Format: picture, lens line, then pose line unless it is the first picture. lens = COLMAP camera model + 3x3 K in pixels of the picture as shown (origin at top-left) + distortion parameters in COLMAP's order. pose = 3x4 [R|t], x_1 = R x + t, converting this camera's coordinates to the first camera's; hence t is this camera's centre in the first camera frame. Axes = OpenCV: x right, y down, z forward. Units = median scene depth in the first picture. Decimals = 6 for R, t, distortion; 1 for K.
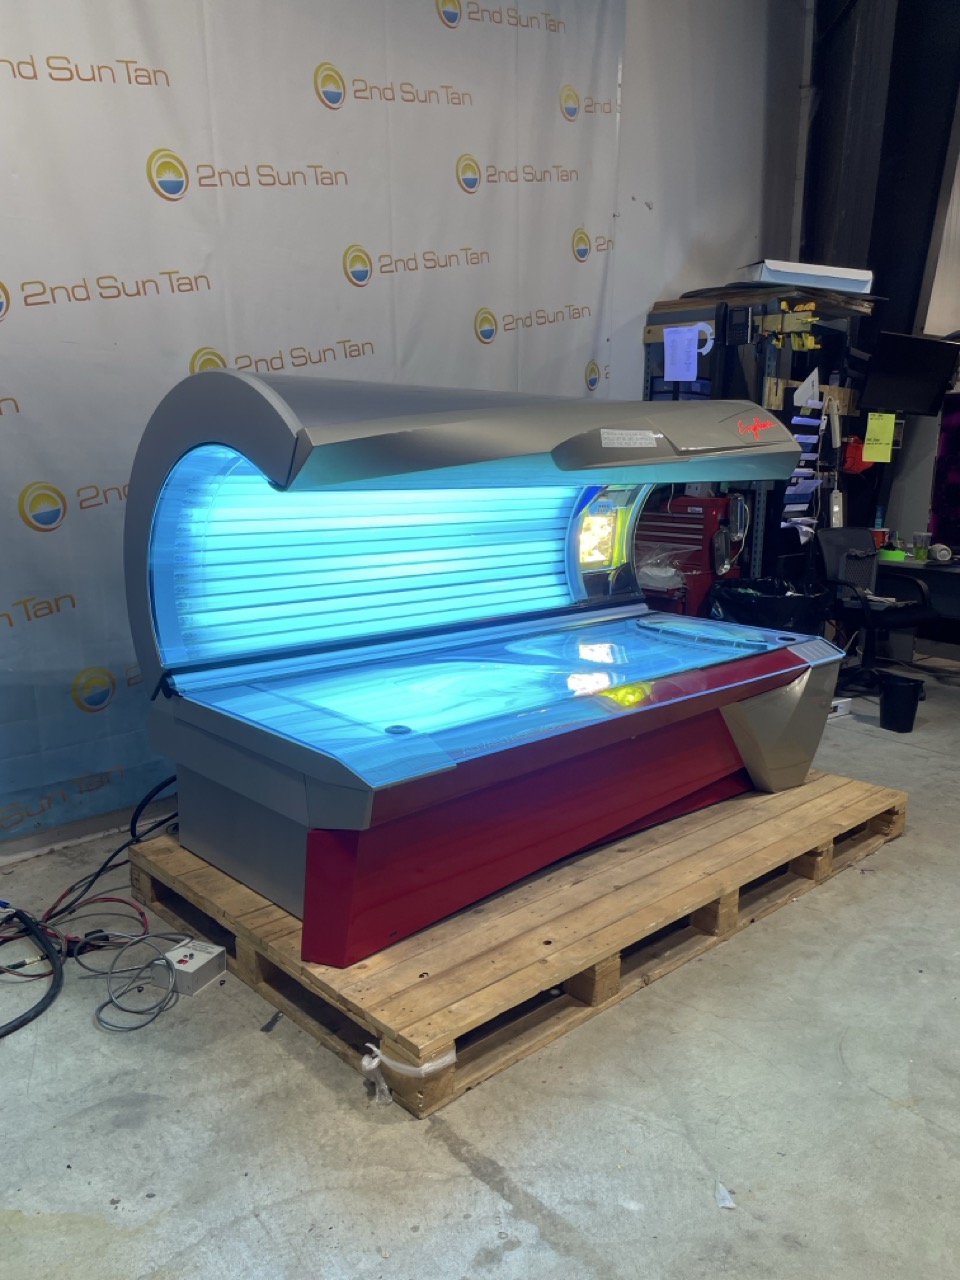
lens RADIAL K [[974.3, 0, 489.1], [0, 974.3, 651.1], [0, 0, 1]] dist [0.078597, -0.113496]
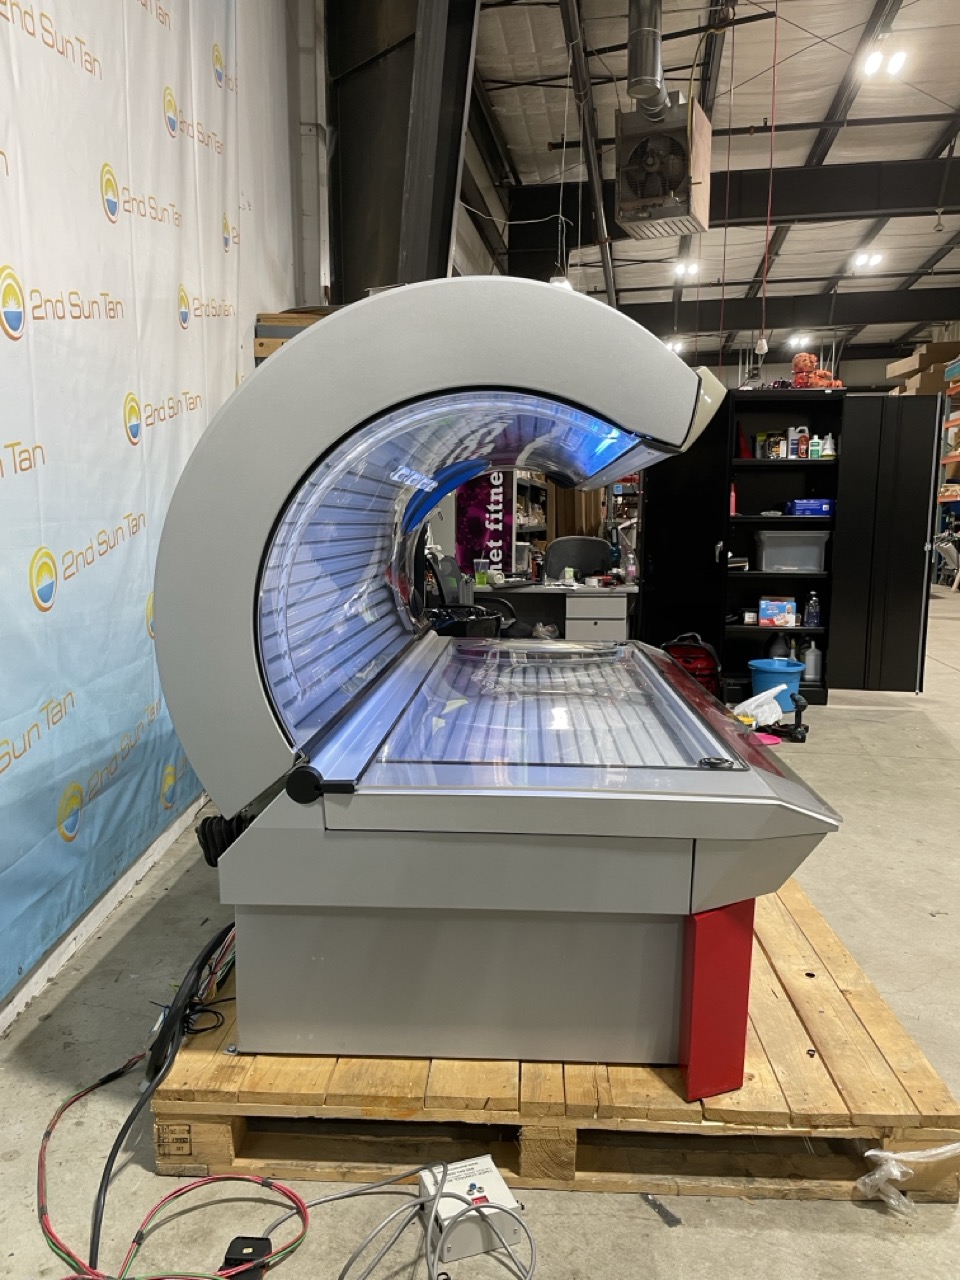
lens RADIAL K [[974.3, 0, 493.7], [0, 974.3, 647.1], [0, 0, 1]] dist [0.078597, -0.113496]
pose [[0.718530, -0.097593, 0.688614, -0.615573], [0.143125, 0.989663, -0.009085, -0.024593], [-0.680609, 0.105086, 0.725071, 0.435059]]
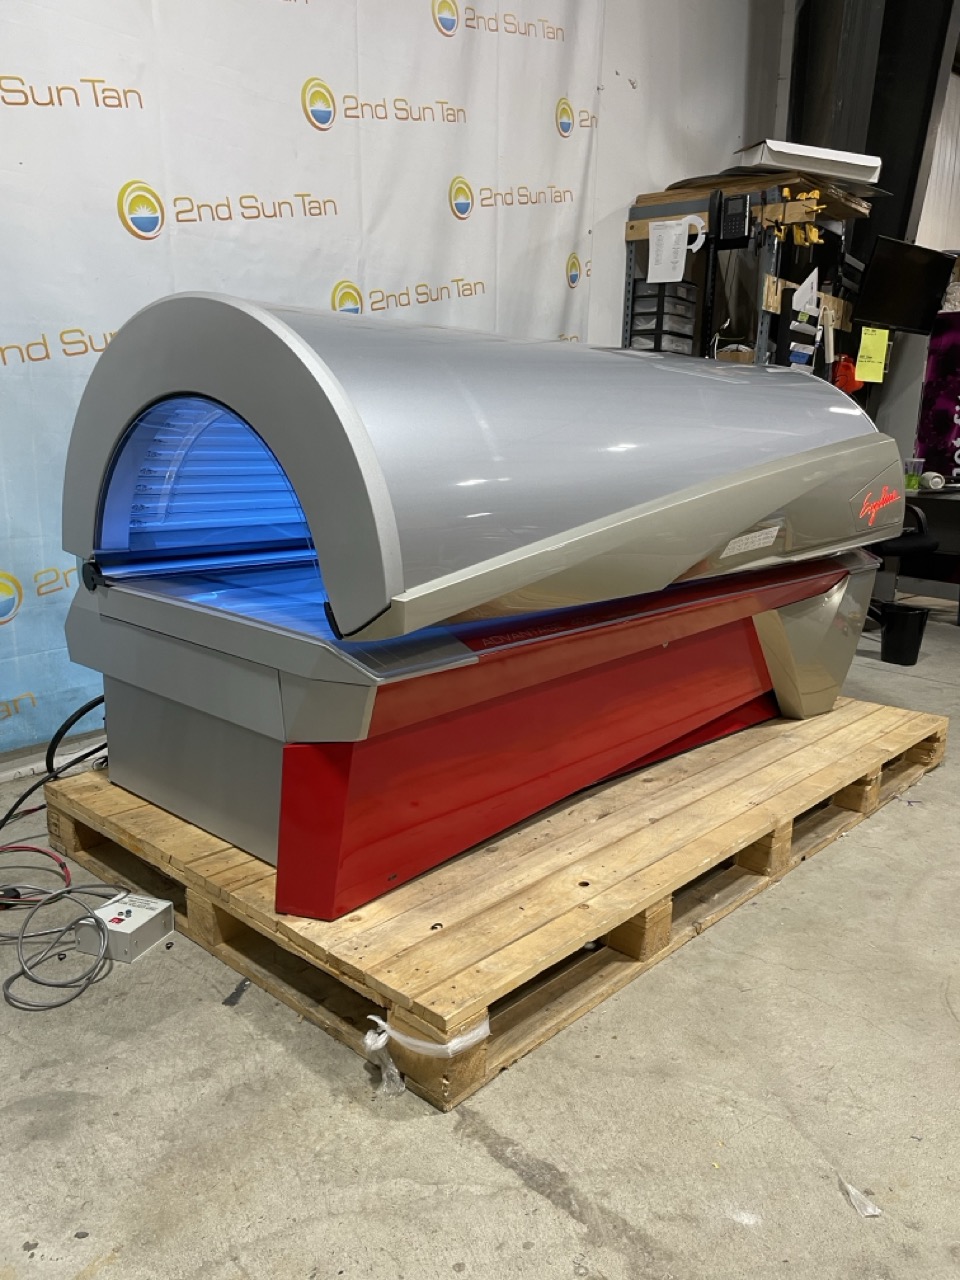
lens RADIAL K [[974.3, 0, 494.7], [0, 974.3, 653.3], [0, 0, 1]] dist [0.078597, -0.113496]
pose [[0.997173, -0.005290, 0.074952, -0.061070], [0.003009, 0.999530, 0.030508, 0.070327], [-0.075078, -0.030197, 0.996720, 0.178700]]
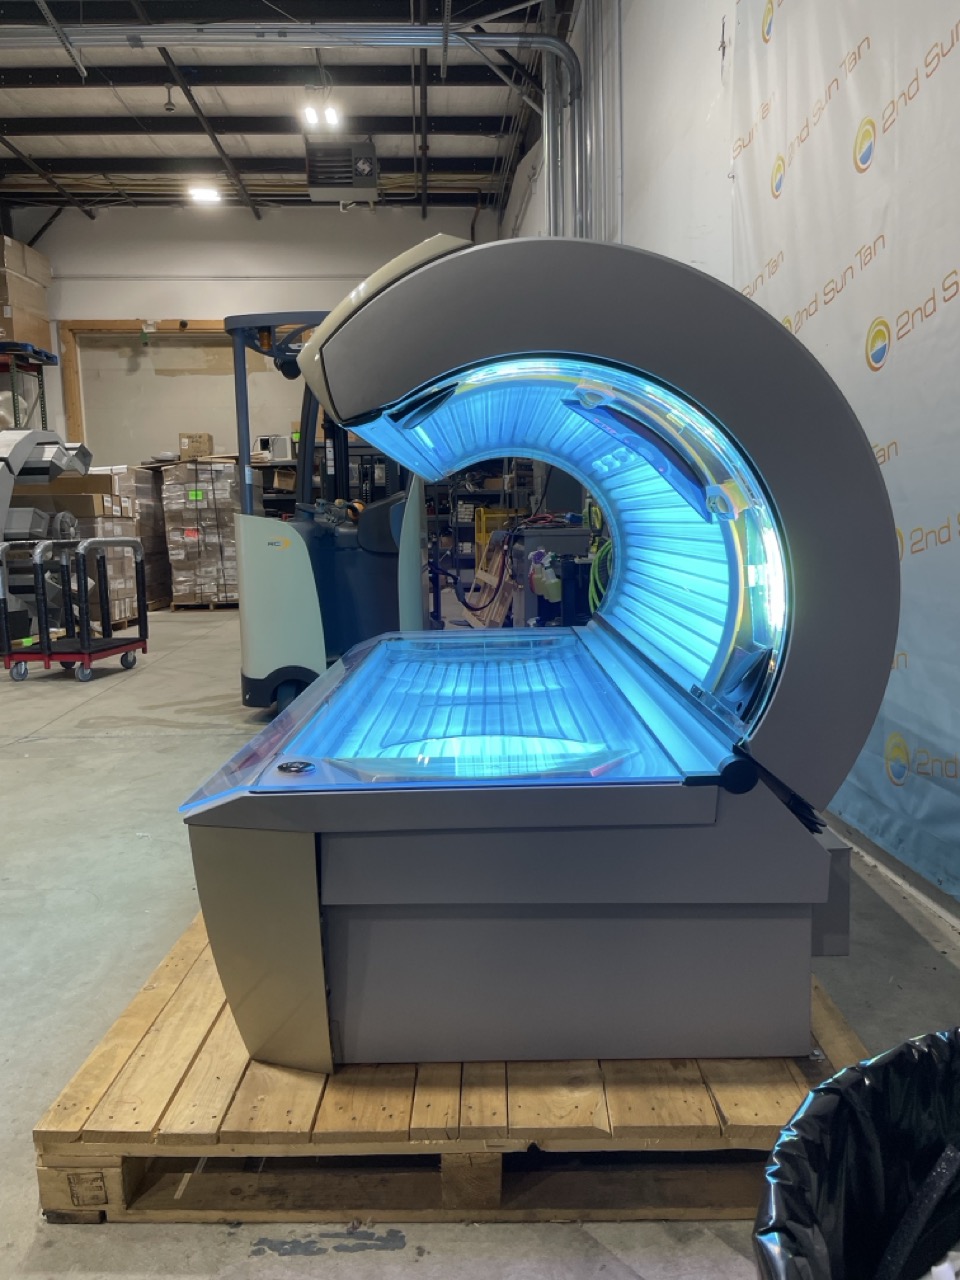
lens RADIAL K [[974.3, 0, 482.7], [0, 974.3, 646.5], [0, 0, 1]] dist [0.078597, -0.113496]
pose [[-0.700410, 0.091097, -0.707903, 0.707869], [-0.134075, 0.957372, 0.255856, -0.250542], [0.701034, 0.274117, -0.658340, 1.685242]]
